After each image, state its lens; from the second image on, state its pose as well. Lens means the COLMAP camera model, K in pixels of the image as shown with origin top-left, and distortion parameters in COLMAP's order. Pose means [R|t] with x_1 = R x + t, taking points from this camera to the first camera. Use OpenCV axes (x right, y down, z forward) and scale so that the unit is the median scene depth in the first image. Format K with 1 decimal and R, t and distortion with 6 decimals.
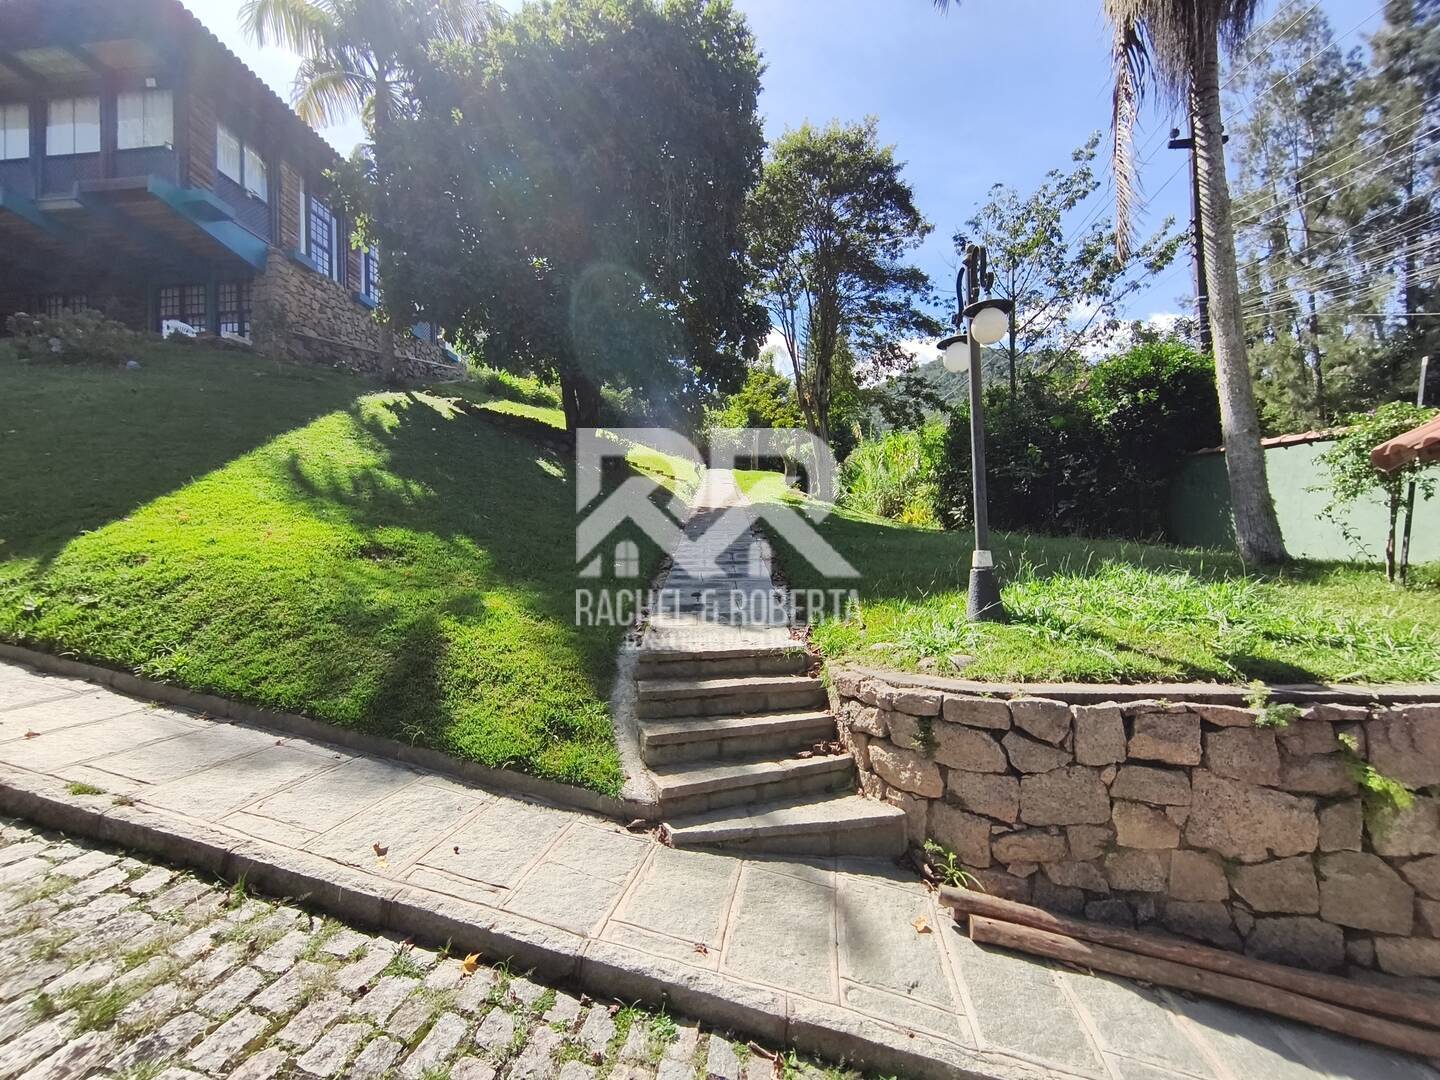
lens RADIAL K [[623.8, 0, 704.6], [0, 623.8, 542.3], [0, 0, 1]] dist [0.003169, -0.000418]
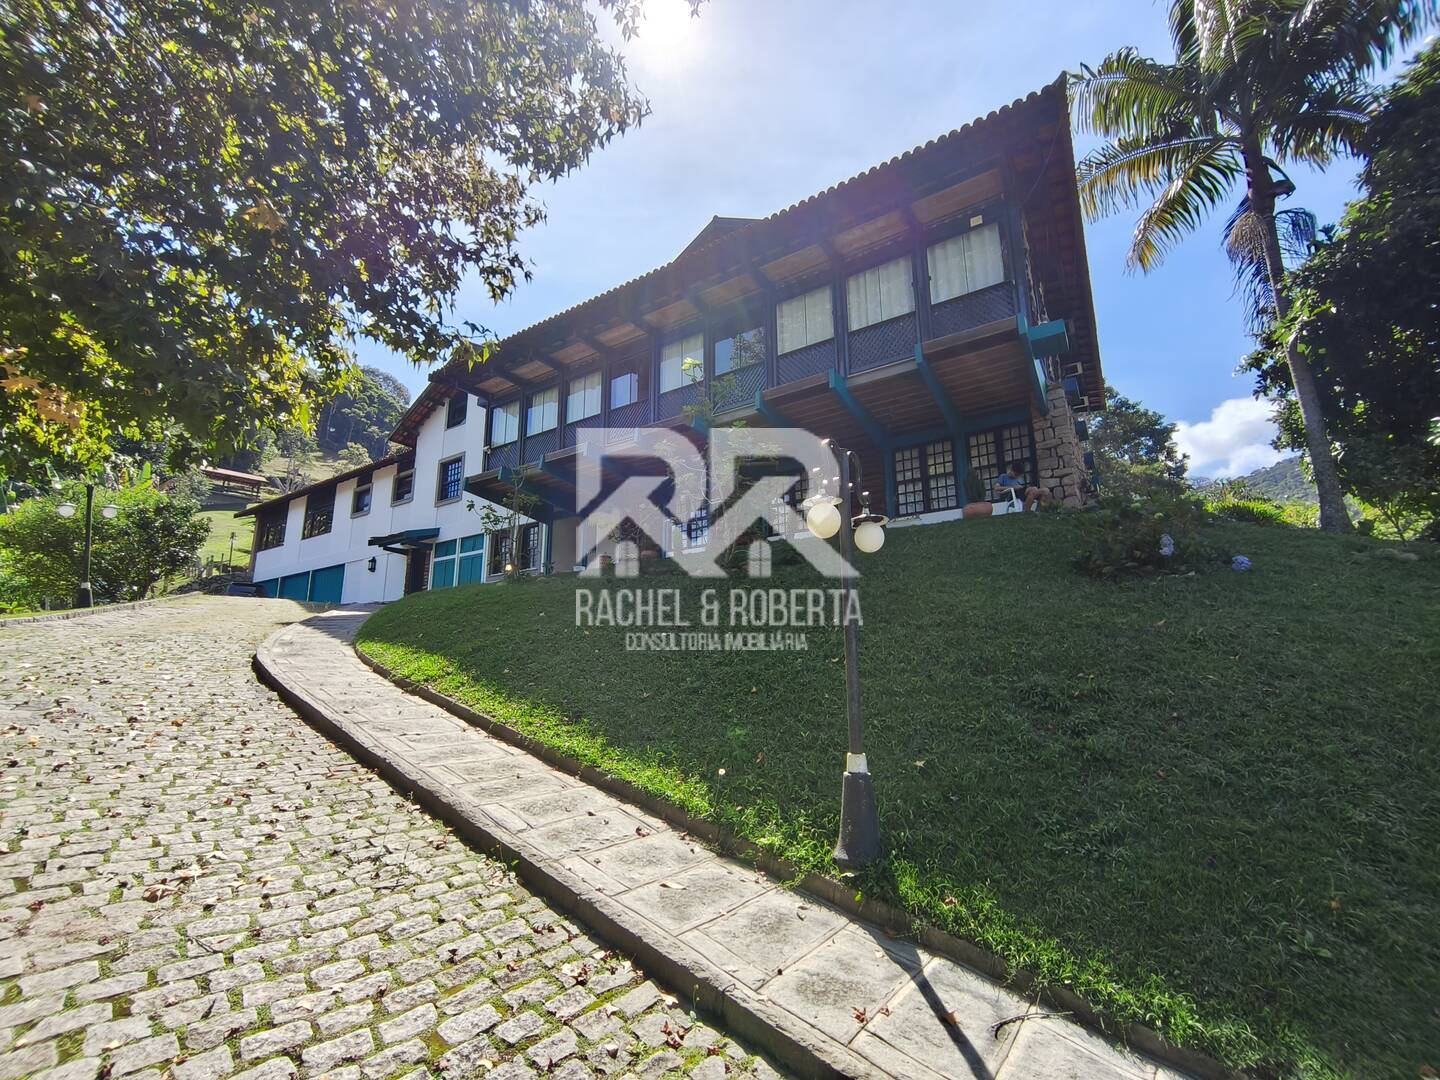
lens RADIAL K [[638.7, 0, 717.0], [0, 638.7, 552.9], [0, 0, 1]] dist [-0.000205, -0.000297]
pose [[0.880605, -0.058245, -0.470257, -2.337097], [-0.015450, 0.988360, -0.151349, -0.413742], [0.473598, 0.140544, 0.869455, 0.375589]]
